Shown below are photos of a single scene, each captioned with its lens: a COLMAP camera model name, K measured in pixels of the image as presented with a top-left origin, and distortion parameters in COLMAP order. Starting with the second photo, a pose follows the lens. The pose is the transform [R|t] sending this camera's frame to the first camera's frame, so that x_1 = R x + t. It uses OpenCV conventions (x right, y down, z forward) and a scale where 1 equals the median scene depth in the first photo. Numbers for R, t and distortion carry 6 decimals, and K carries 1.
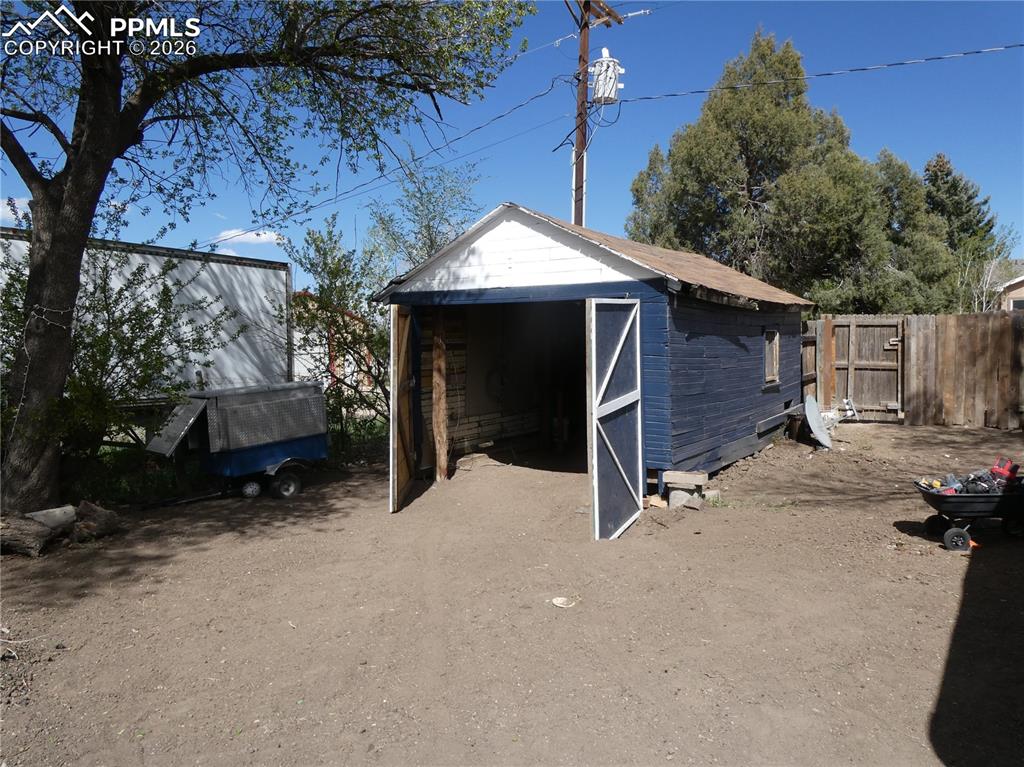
lens RADIAL K [[729.1, 0, 511.1], [0, 729.1, 382.1], [0, 0, 1]] dist [-0.012851, -0.010082]
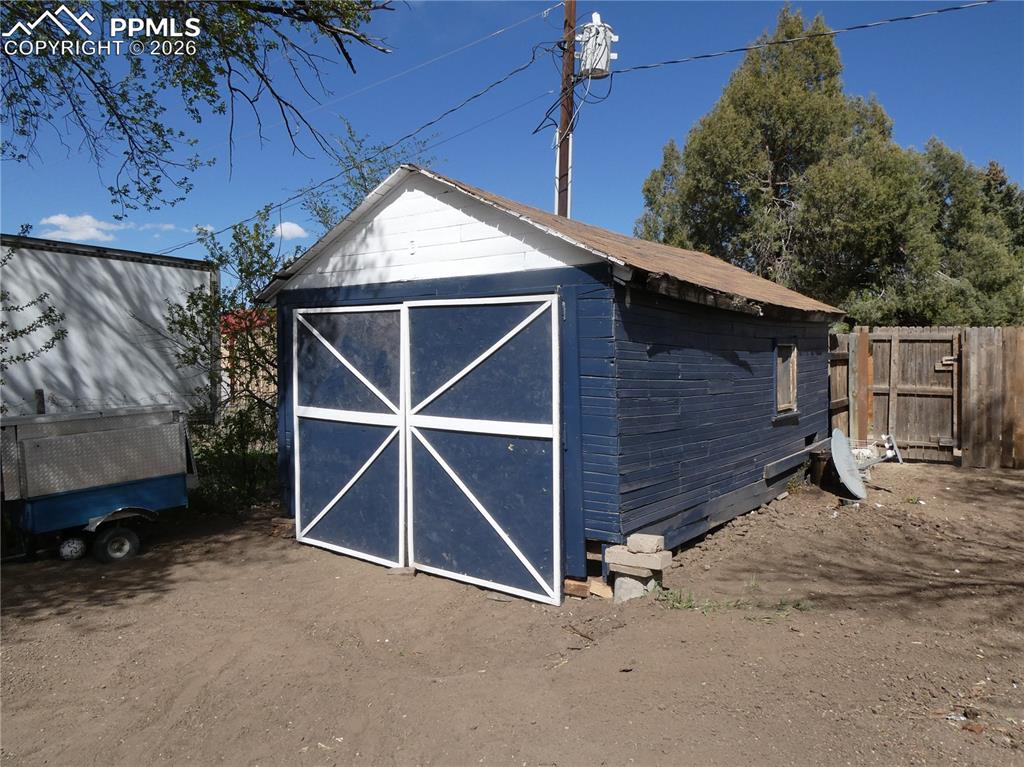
lens RADIAL K [[729.1, 0, 513.3], [0, 729.1, 382.5], [0, 0, 1]] dist [-0.012851, -0.010082]
pose [[0.998780, 0.009673, -0.048420, 0.093319], [-0.010852, 0.999649, -0.024151, -0.007895], [0.048170, 0.024647, 0.998535, 0.190072]]
